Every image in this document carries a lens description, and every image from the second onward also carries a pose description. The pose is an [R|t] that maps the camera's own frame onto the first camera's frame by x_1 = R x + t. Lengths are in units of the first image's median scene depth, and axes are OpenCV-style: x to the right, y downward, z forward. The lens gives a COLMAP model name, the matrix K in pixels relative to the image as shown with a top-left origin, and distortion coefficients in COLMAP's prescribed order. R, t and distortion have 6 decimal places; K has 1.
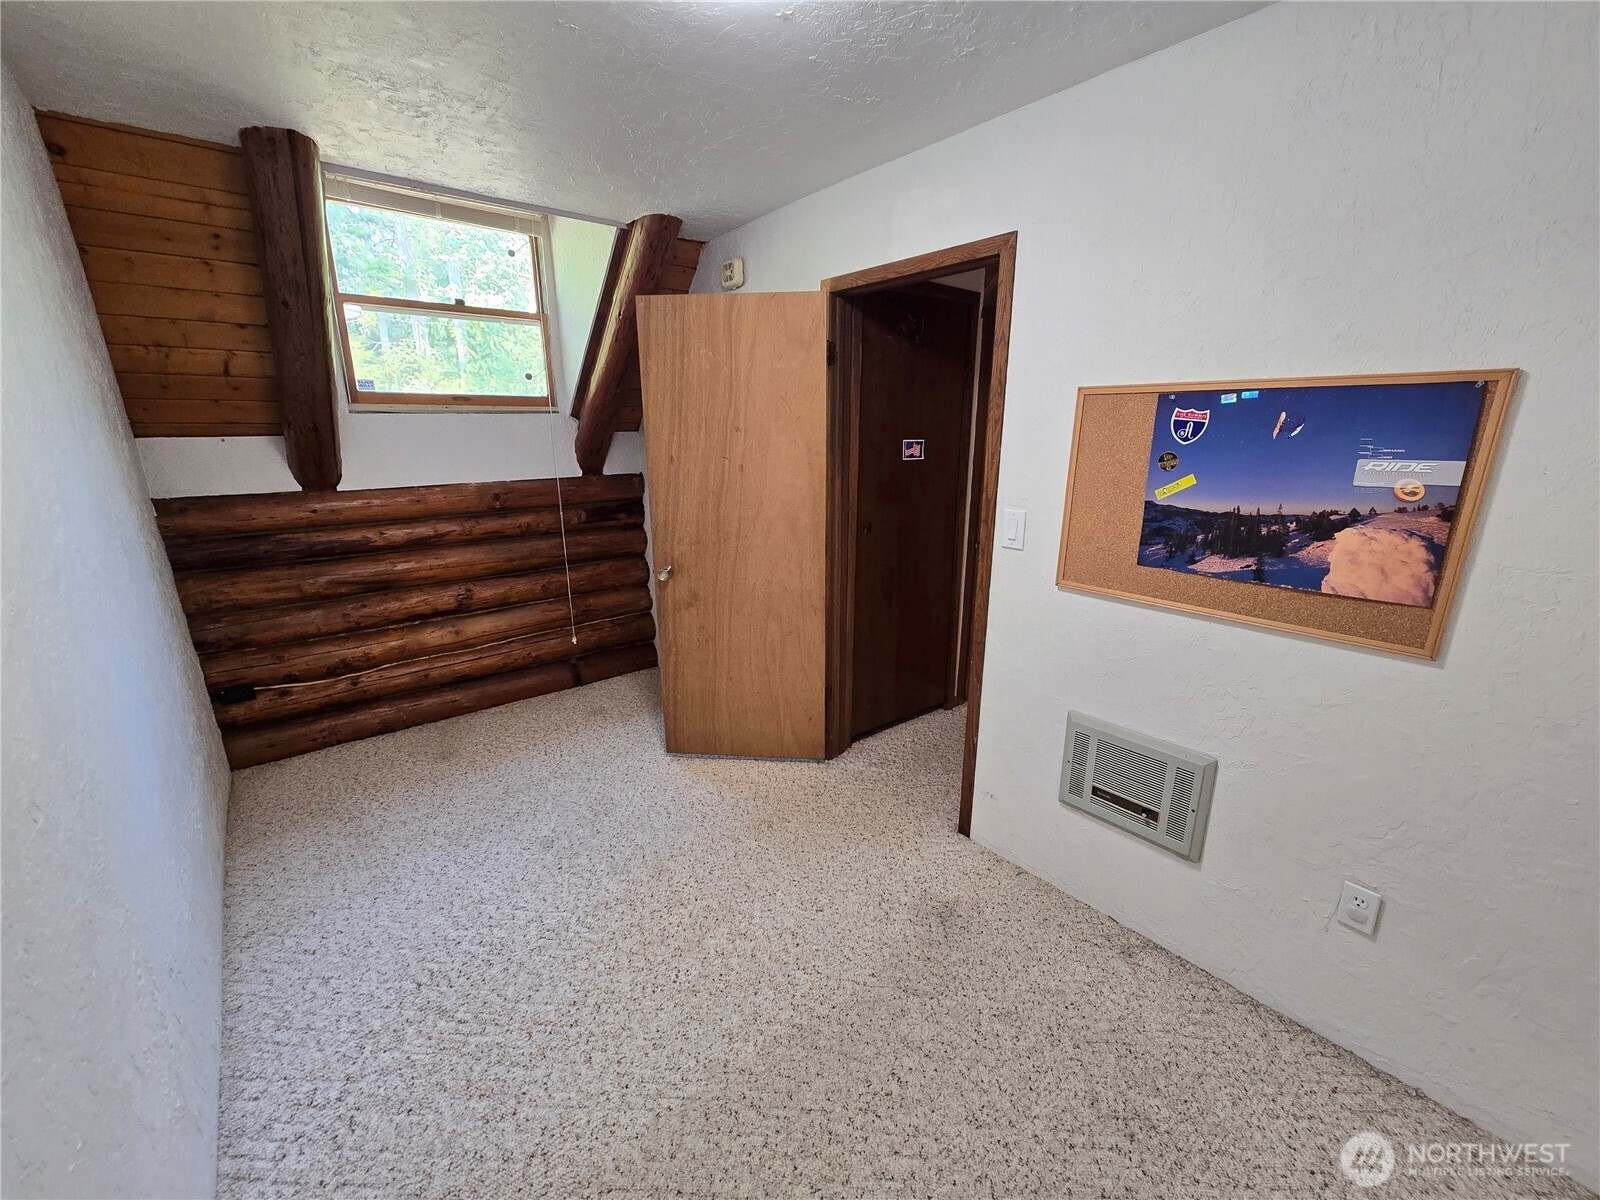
lens RADIAL K [[652.5, 0, 802.0], [0, 652.5, 609.3], [0, 0, 1]] dist [-0.001227, -0.000357]
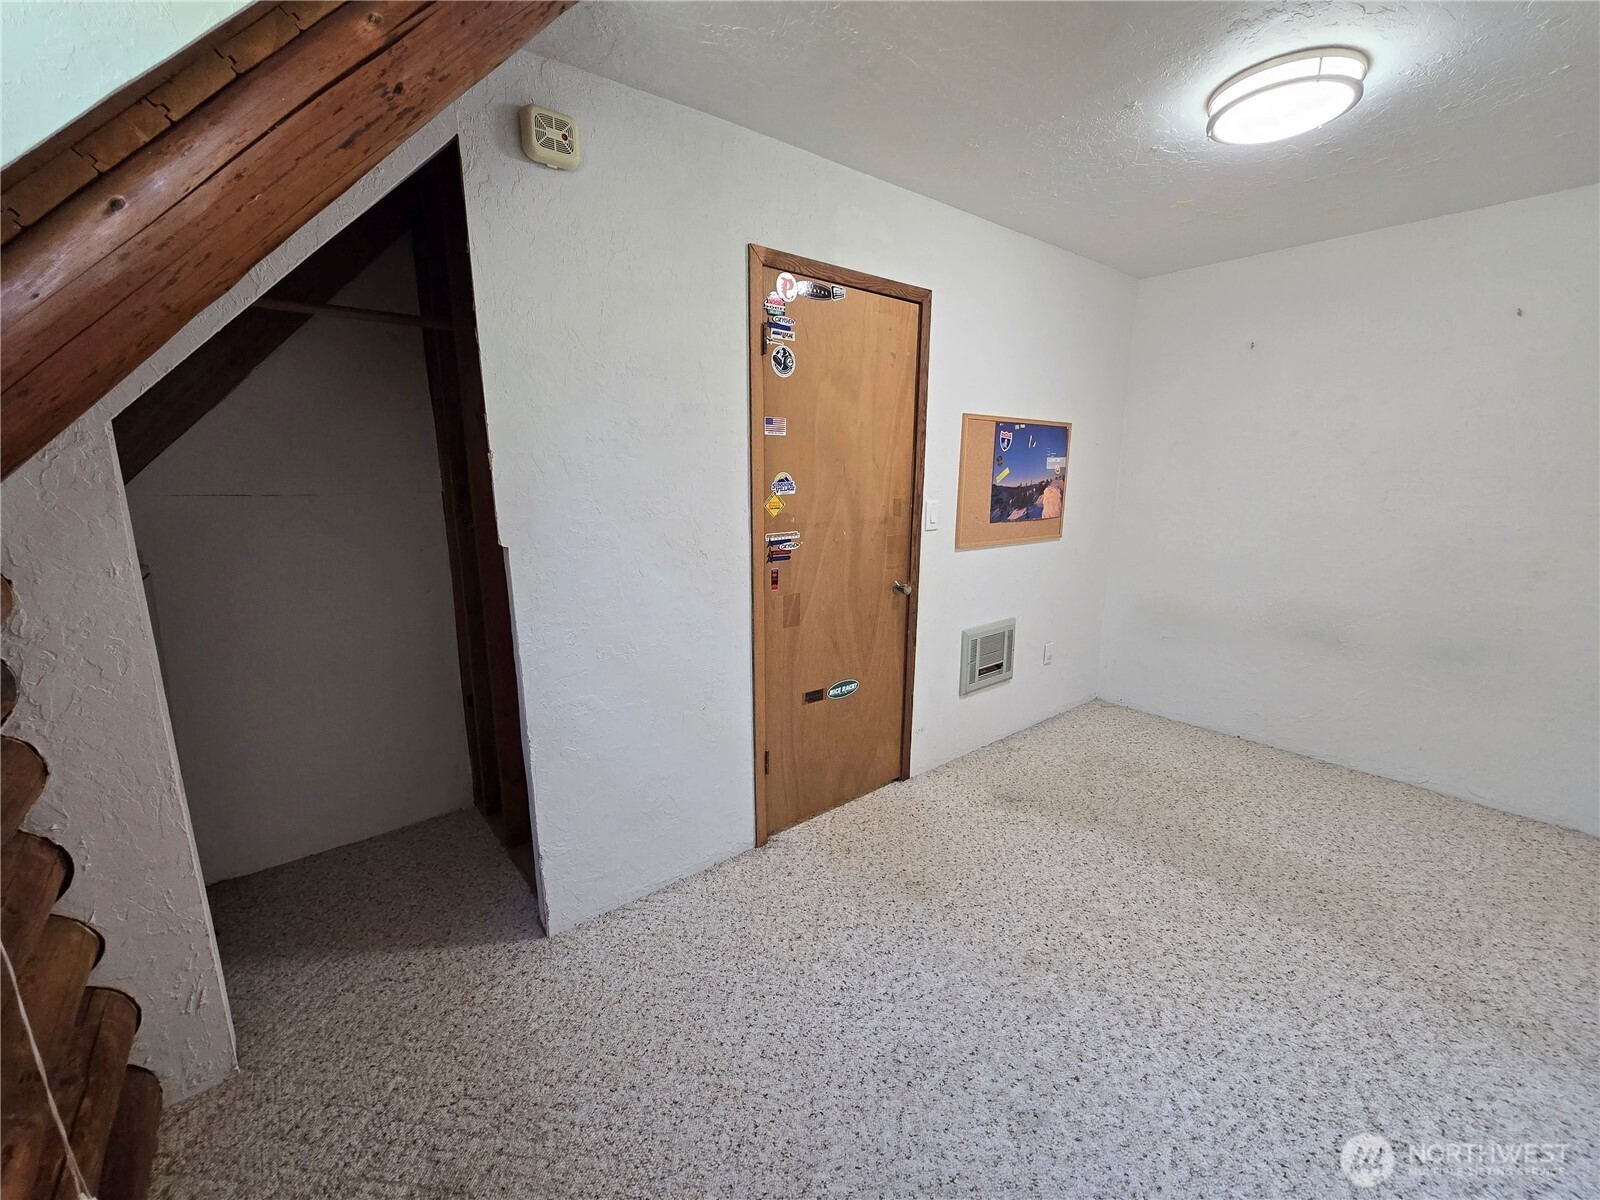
lens RADIAL K [[652.5, 0, 802.0], [0, 652.5, 609.3], [0, 0, 1]] dist [-0.001227, -0.000357]
pose [[0.013905, -0.211549, 0.977269, -1.268740], [0.266388, 0.942824, 0.200302, -0.350228], [-0.963766, 0.257547, 0.069464, 1.524832]]
